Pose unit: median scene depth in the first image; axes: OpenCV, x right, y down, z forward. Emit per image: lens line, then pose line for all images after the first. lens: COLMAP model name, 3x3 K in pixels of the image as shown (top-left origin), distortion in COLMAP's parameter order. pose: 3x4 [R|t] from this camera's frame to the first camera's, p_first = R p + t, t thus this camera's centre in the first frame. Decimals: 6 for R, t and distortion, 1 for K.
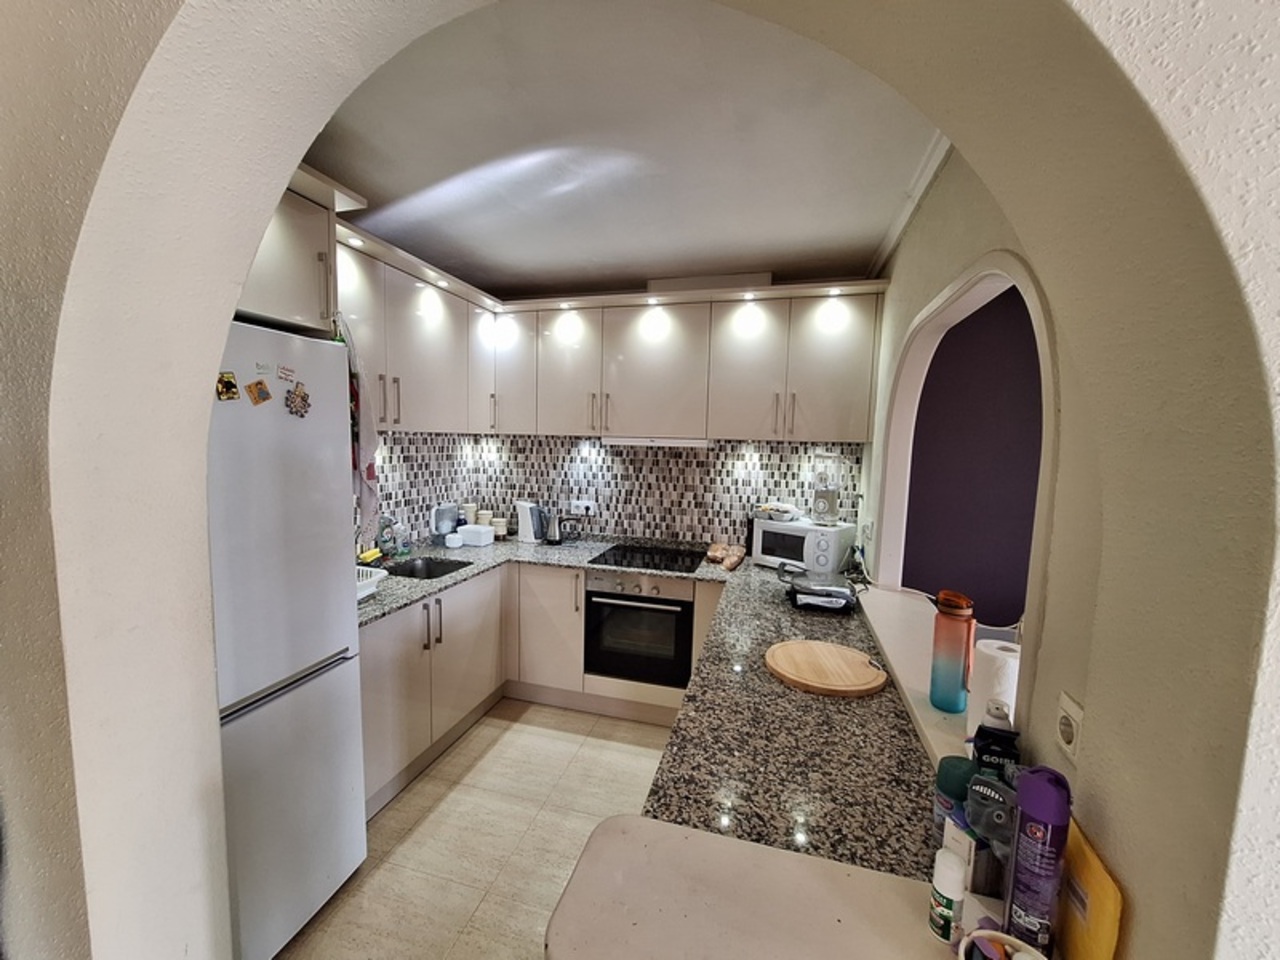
lens RADIAL K [[505.3, 0, 632.8], [0, 505.3, 476.9], [0, 0, 1]] dist [-0.002778, 0.000812]
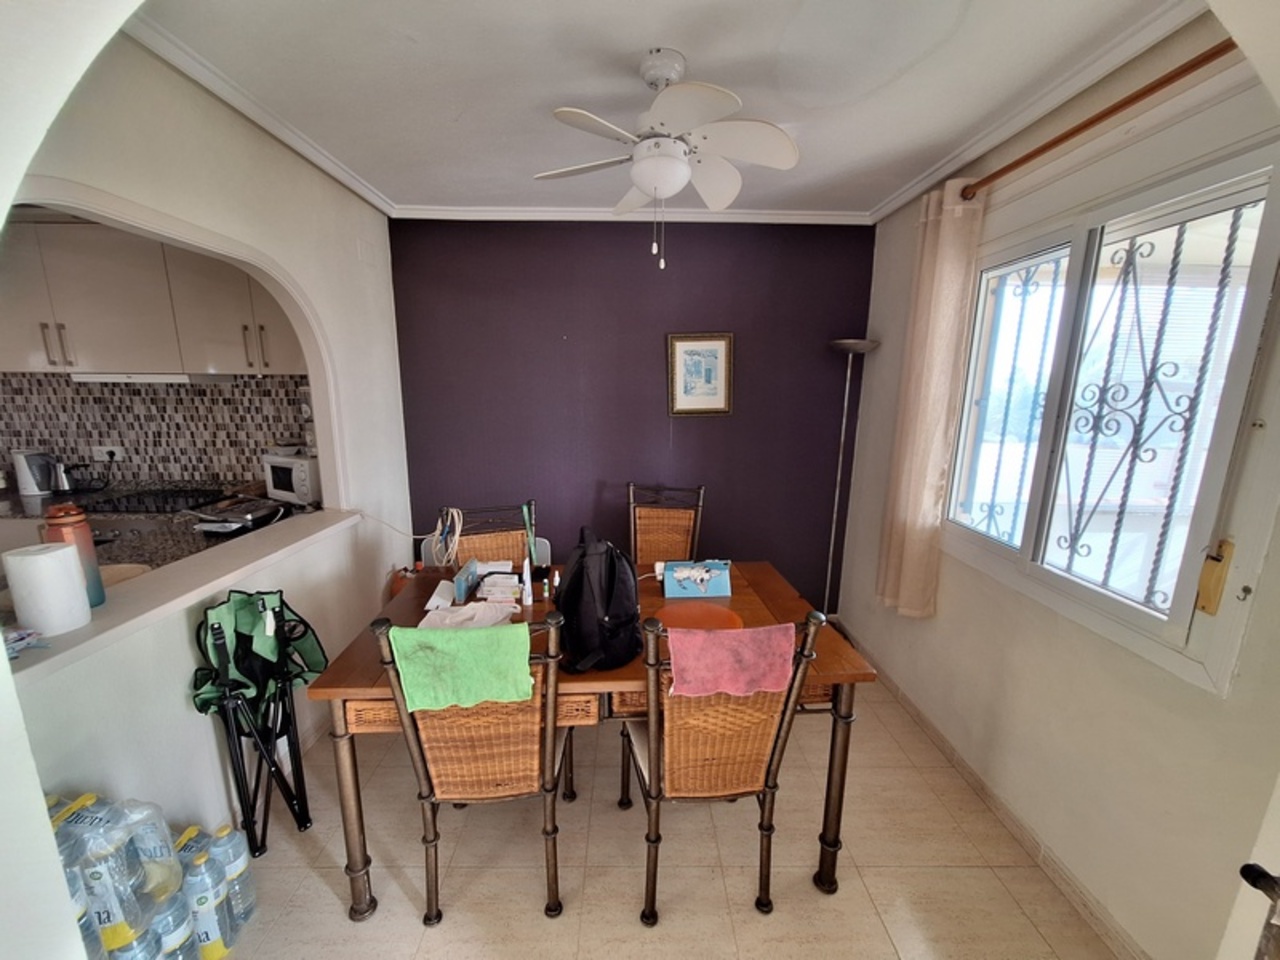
lens RADIAL K [[505.3, 0, 641.2], [0, 505.3, 488.6], [0, 0, 1]] dist [-0.002778, 0.000812]
pose [[0.953070, -0.076242, 0.292992, 0.581822], [0.034435, 0.988790, 0.145288, 0.026286], [-0.300785, -0.128381, 0.945011, -0.172766]]
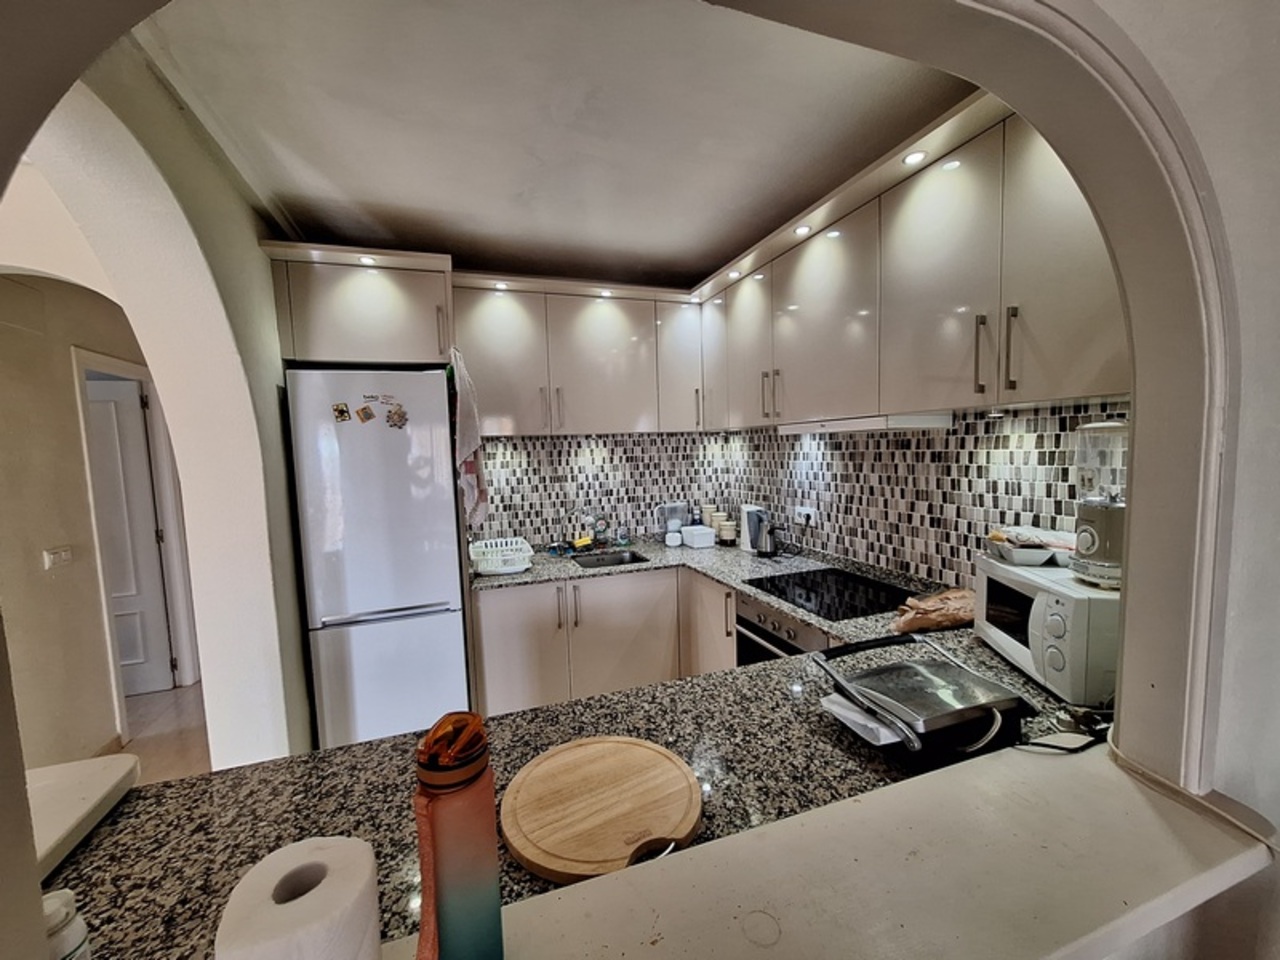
lens RADIAL K [[505.3, 0, 630.2], [0, 505.3, 482.6], [0, 0, 1]] dist [-0.002778, 0.000812]
pose [[0.586082, 0.013311, -0.810143, 0.406245], [-0.012884, 0.999892, 0.007108, 0.006523], [0.810149, 0.006272, 0.586190, 0.325615]]
